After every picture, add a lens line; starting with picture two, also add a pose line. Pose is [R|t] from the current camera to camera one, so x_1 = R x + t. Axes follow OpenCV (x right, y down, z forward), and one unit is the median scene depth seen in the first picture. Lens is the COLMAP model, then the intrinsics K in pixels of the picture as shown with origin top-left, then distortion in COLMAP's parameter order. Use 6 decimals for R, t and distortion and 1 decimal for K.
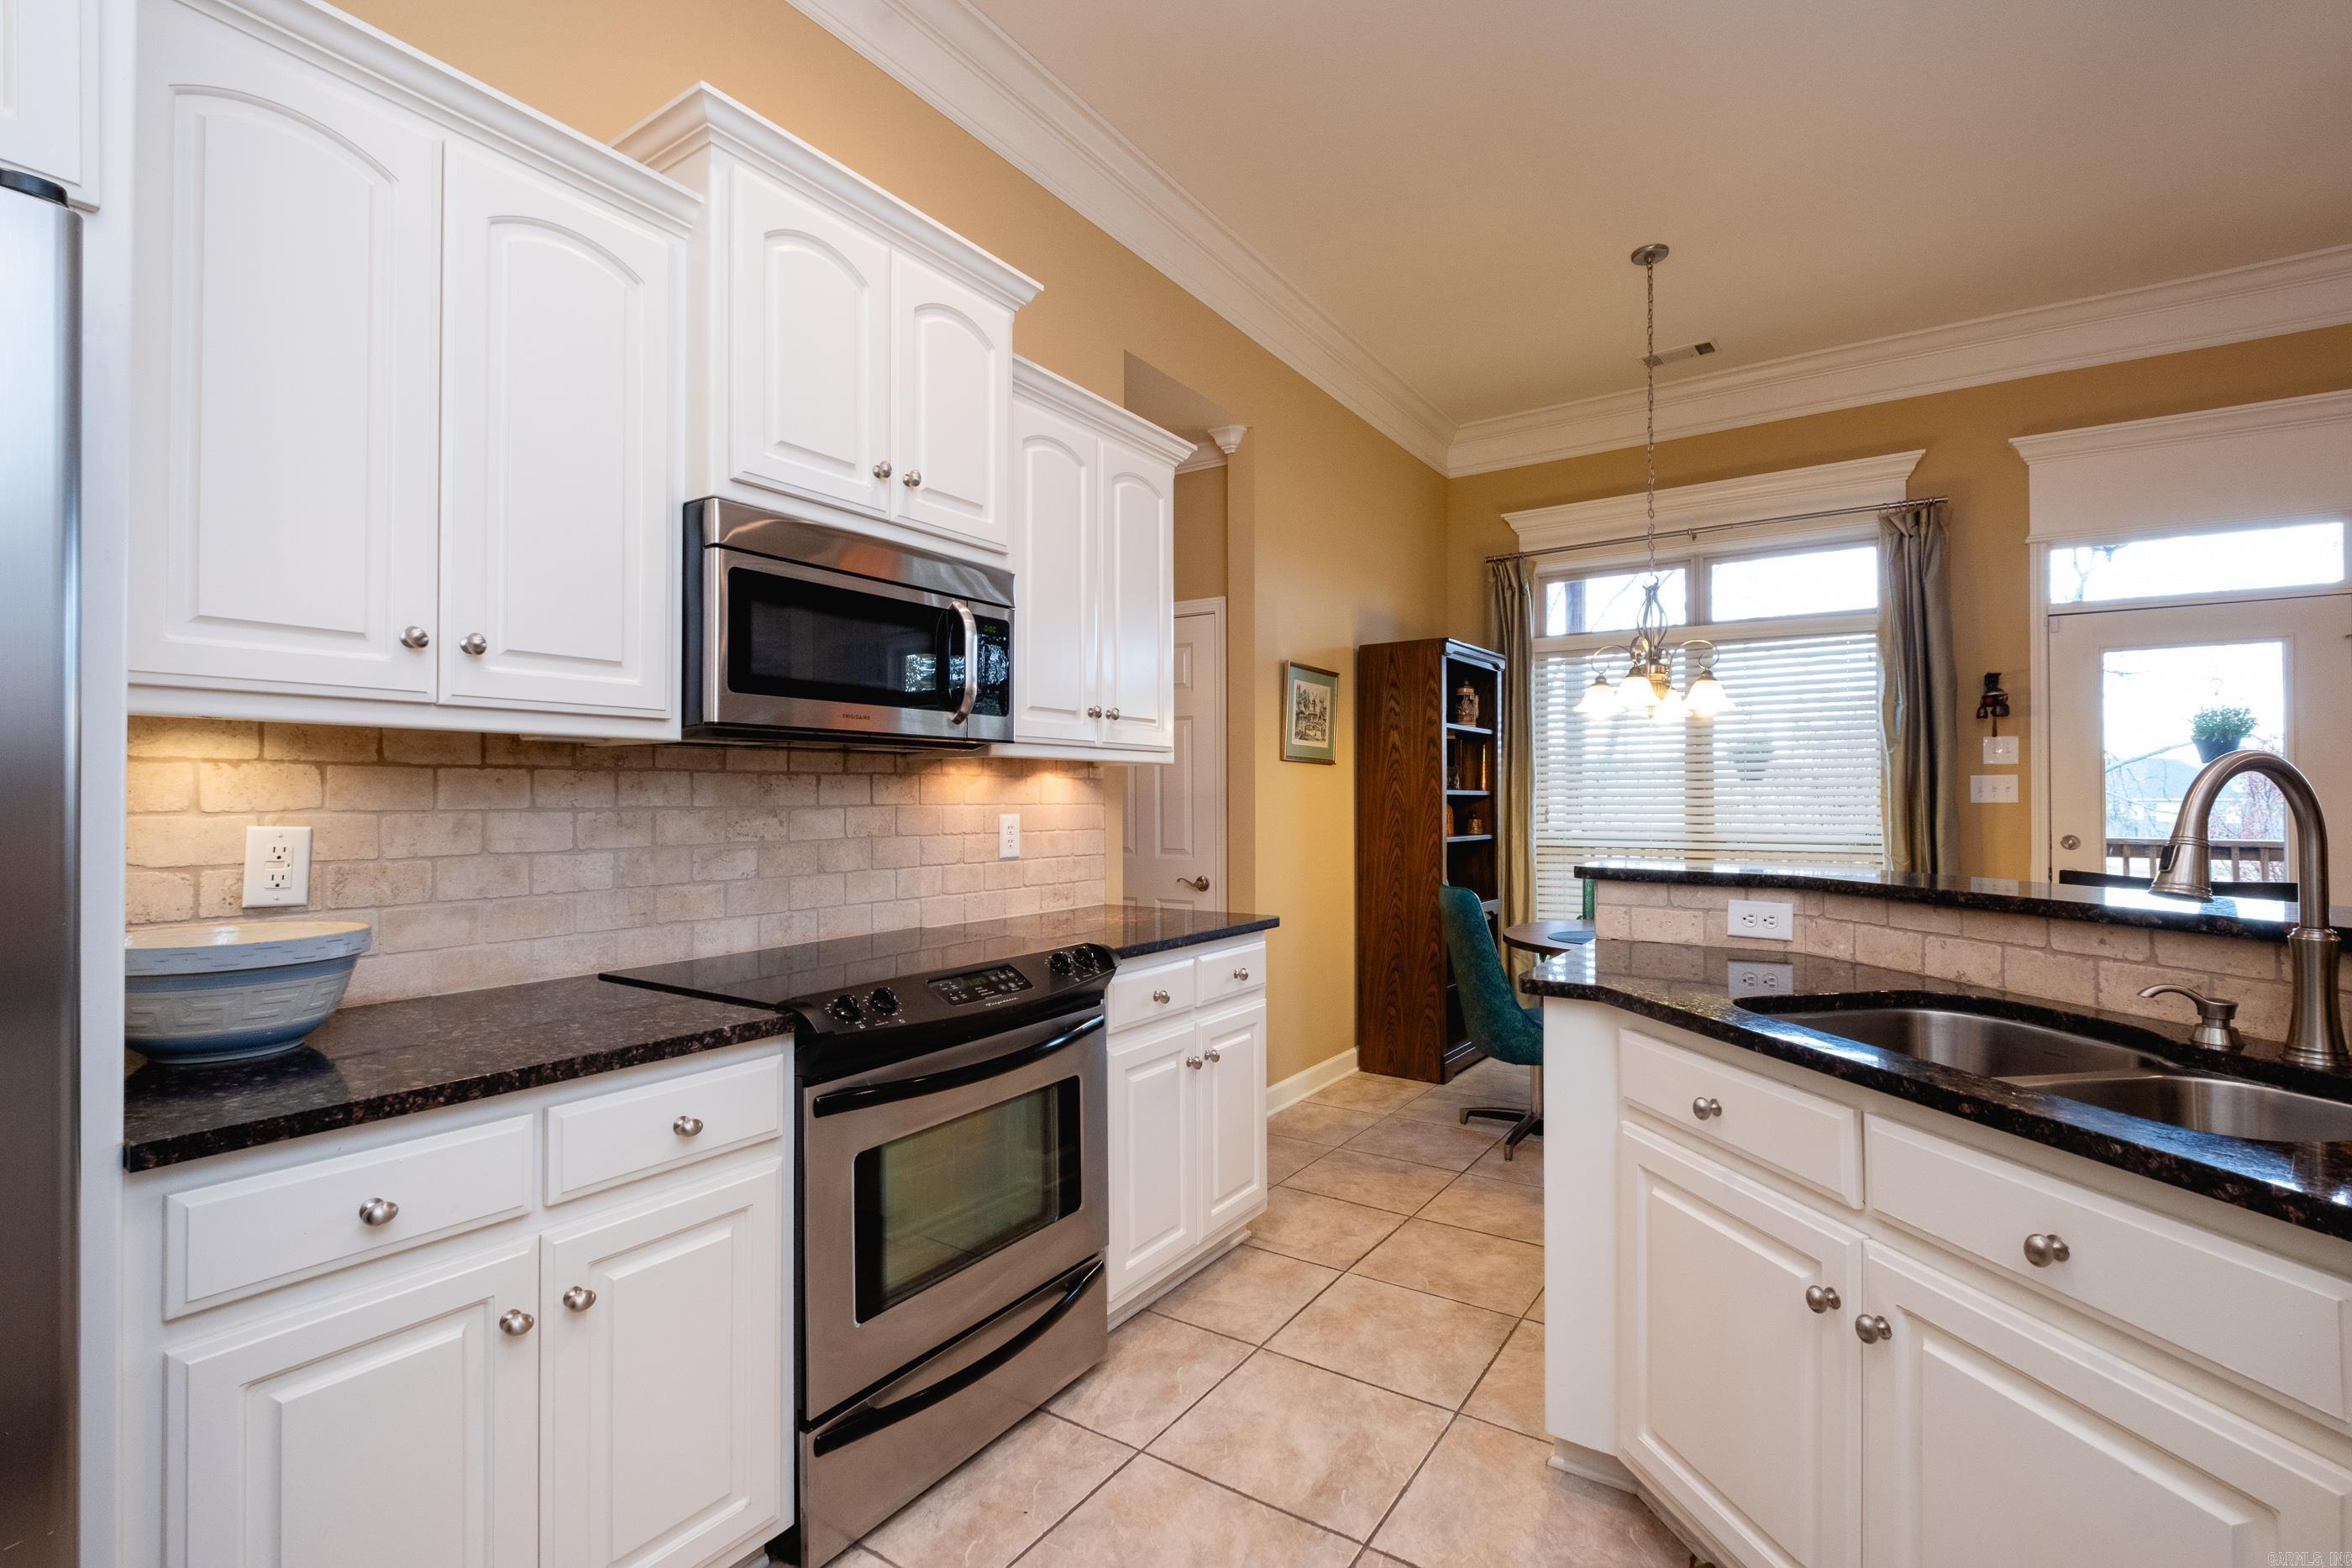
lens RADIAL K [[1055.6, 0, 1174.0], [0, 1055.6, 789.5], [0, 0, 1]] dist [0.002952, -0.003249]
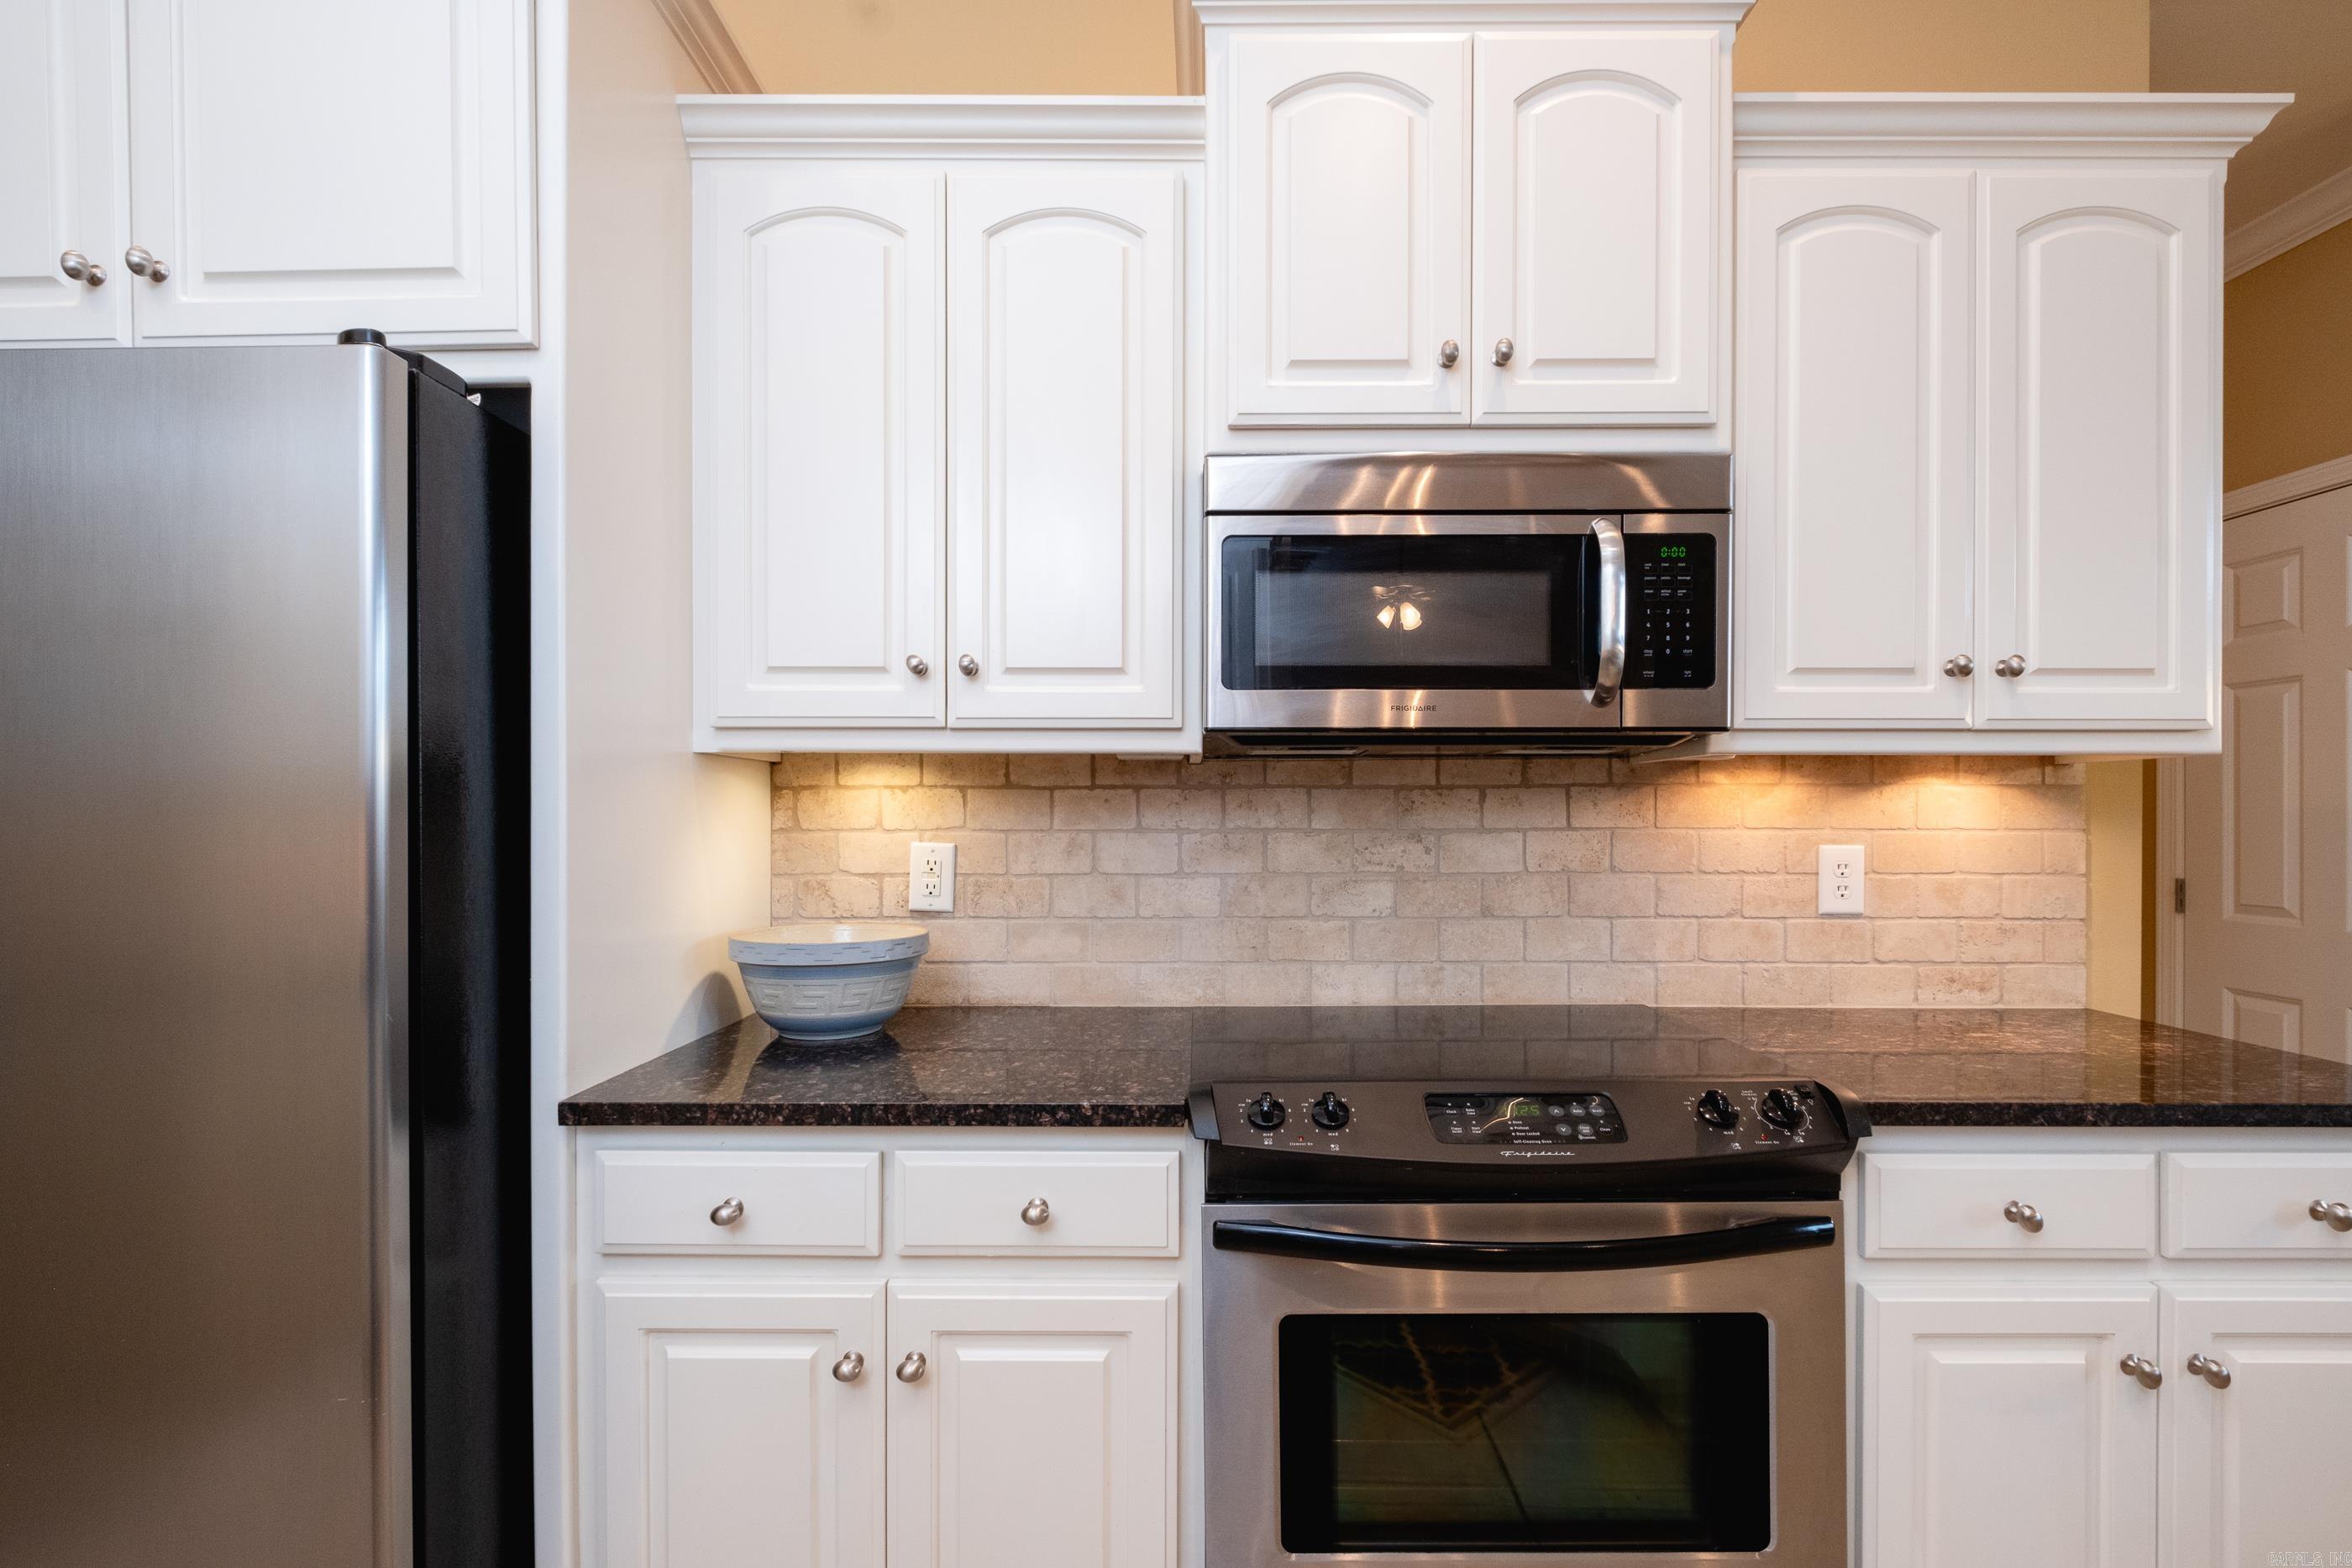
lens RADIAL K [[1055.6, 0, 1199.9], [0, 1055.6, 823.2], [0, 0, 1]] dist [0.002952, -0.003249]
pose [[0.556596, 0.007431, -0.830750, 0.214570], [0.005270, 0.999908, 0.012474, 0.000538], [0.830767, -0.011321, 0.556505, 0.455390]]
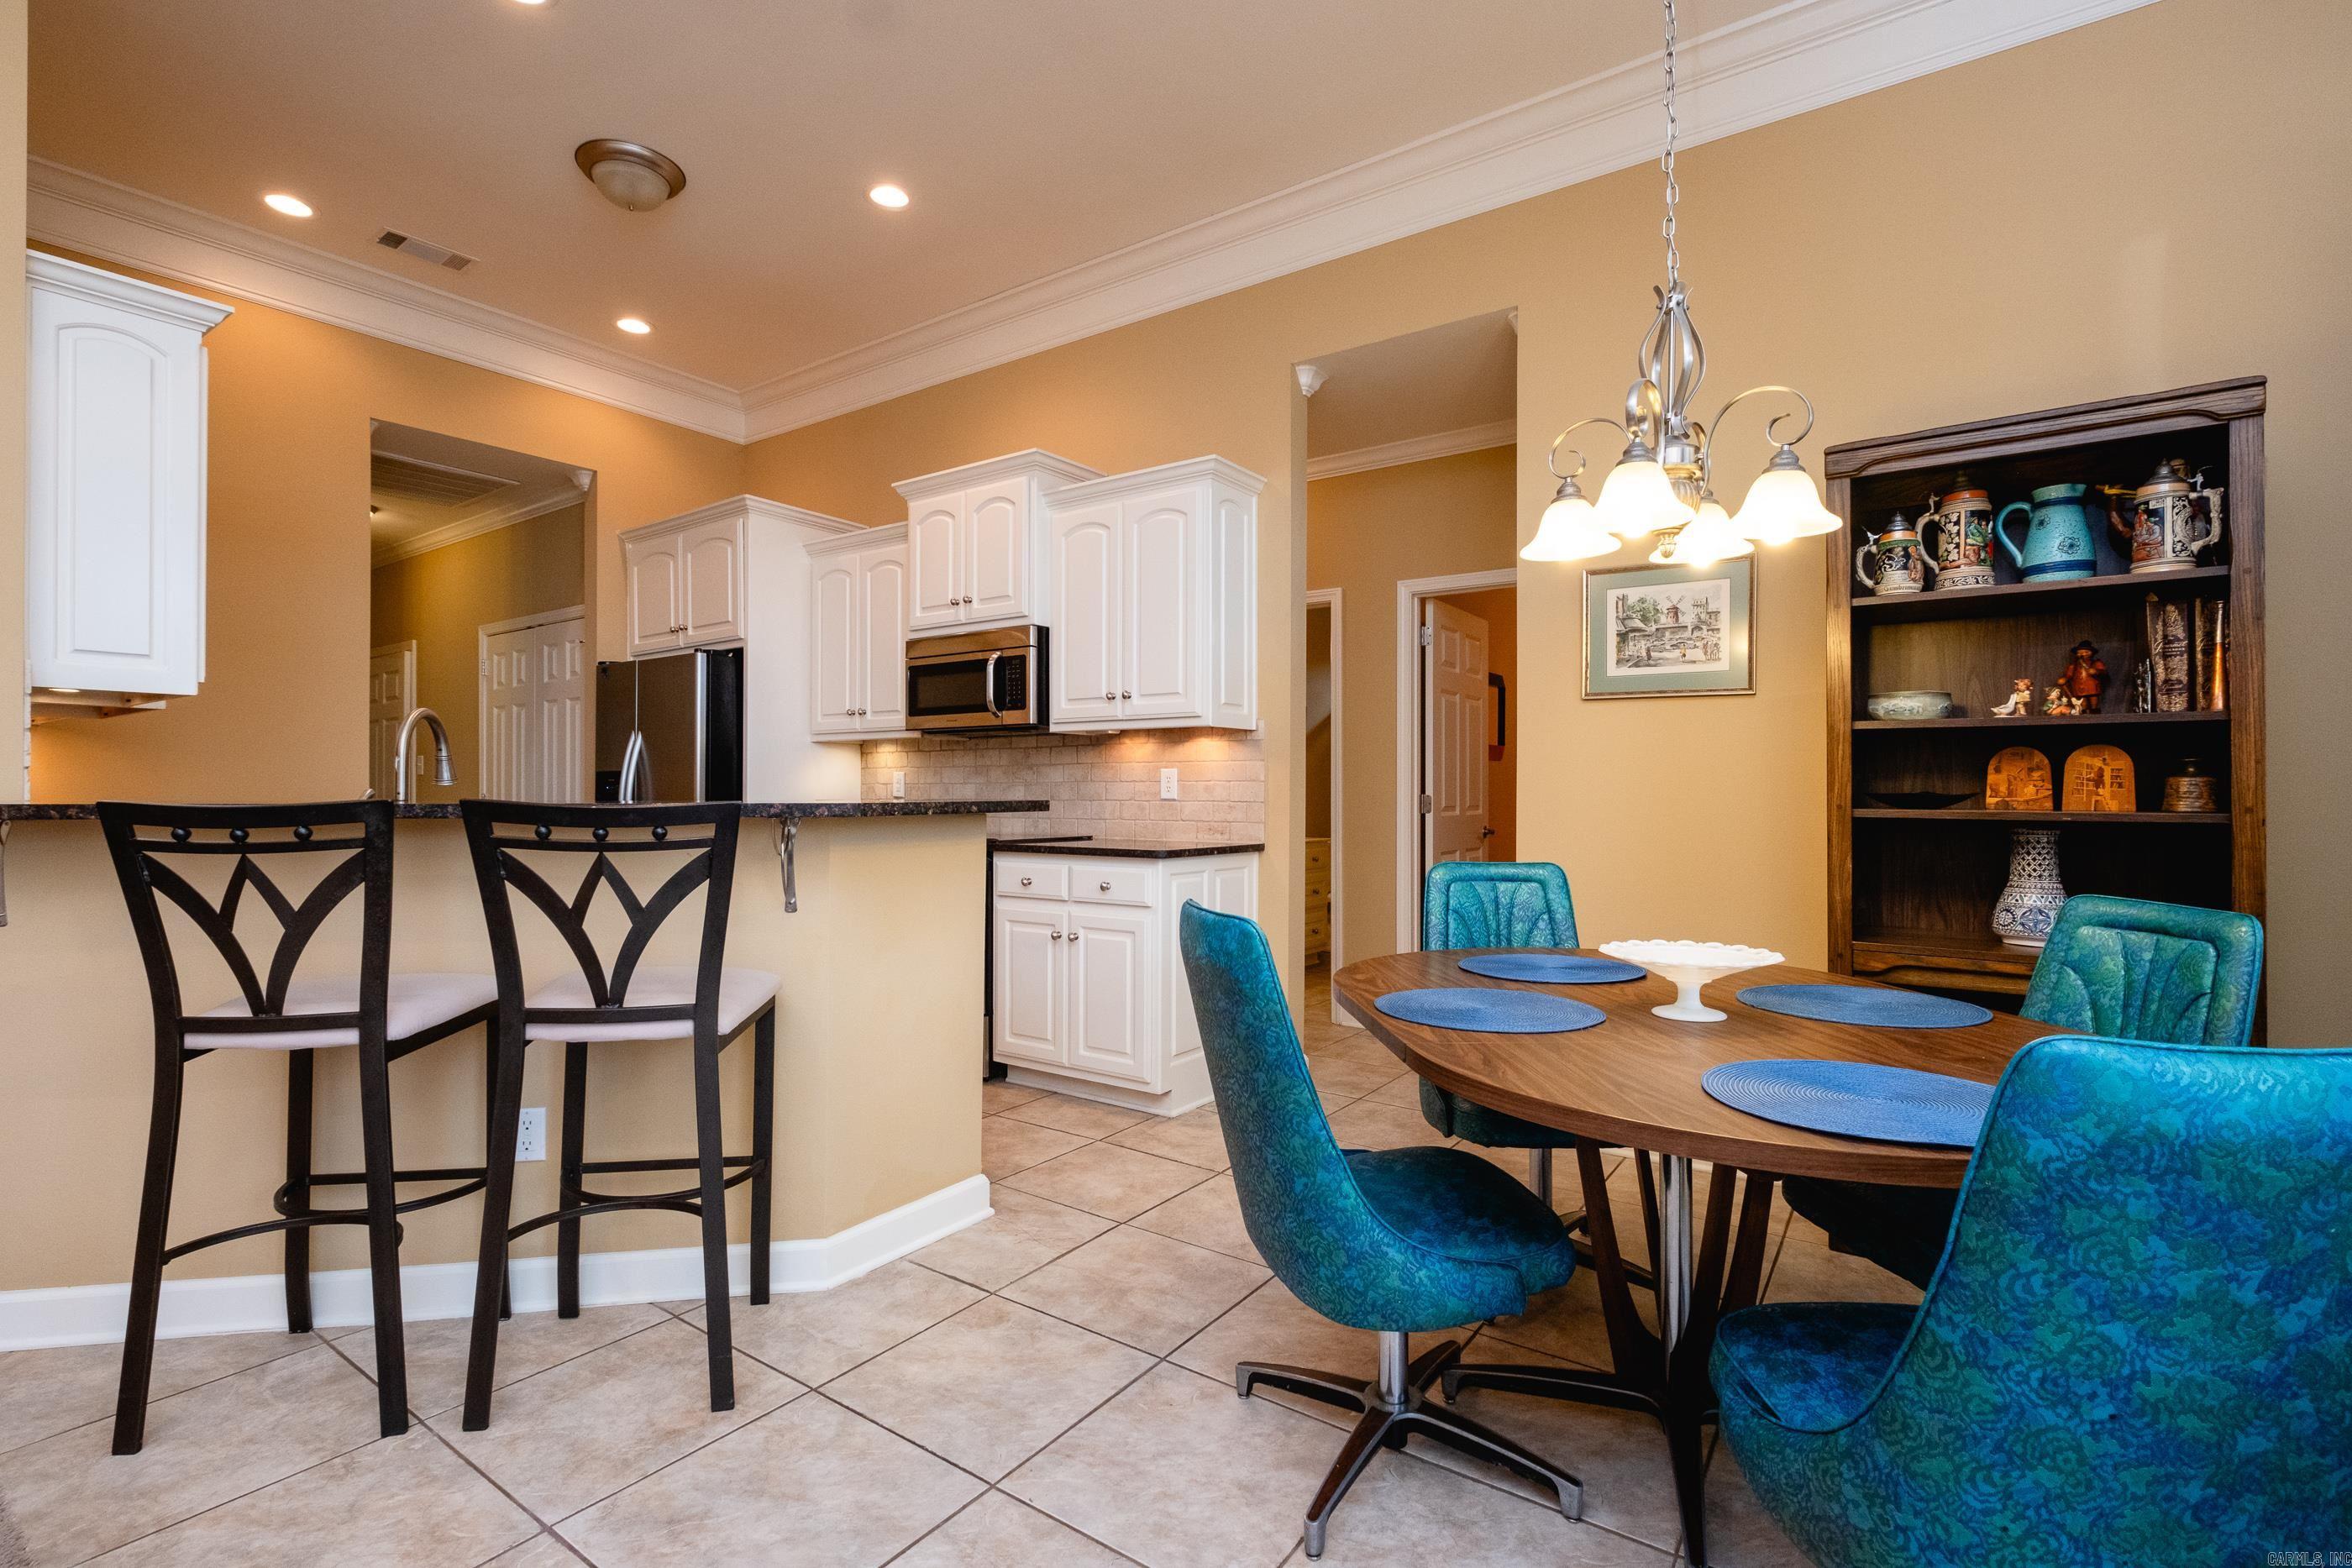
lens RADIAL K [[1055.6, 0, 1162.7], [0, 1055.6, 784.1], [0, 0, 1]] dist [0.002952, -0.003249]
pose [[-0.019363, -0.008212, -0.999779, 1.752702], [0.005719, 0.999949, -0.008324, 0.077226], [0.999796, -0.005879, -0.019315, 1.406586]]
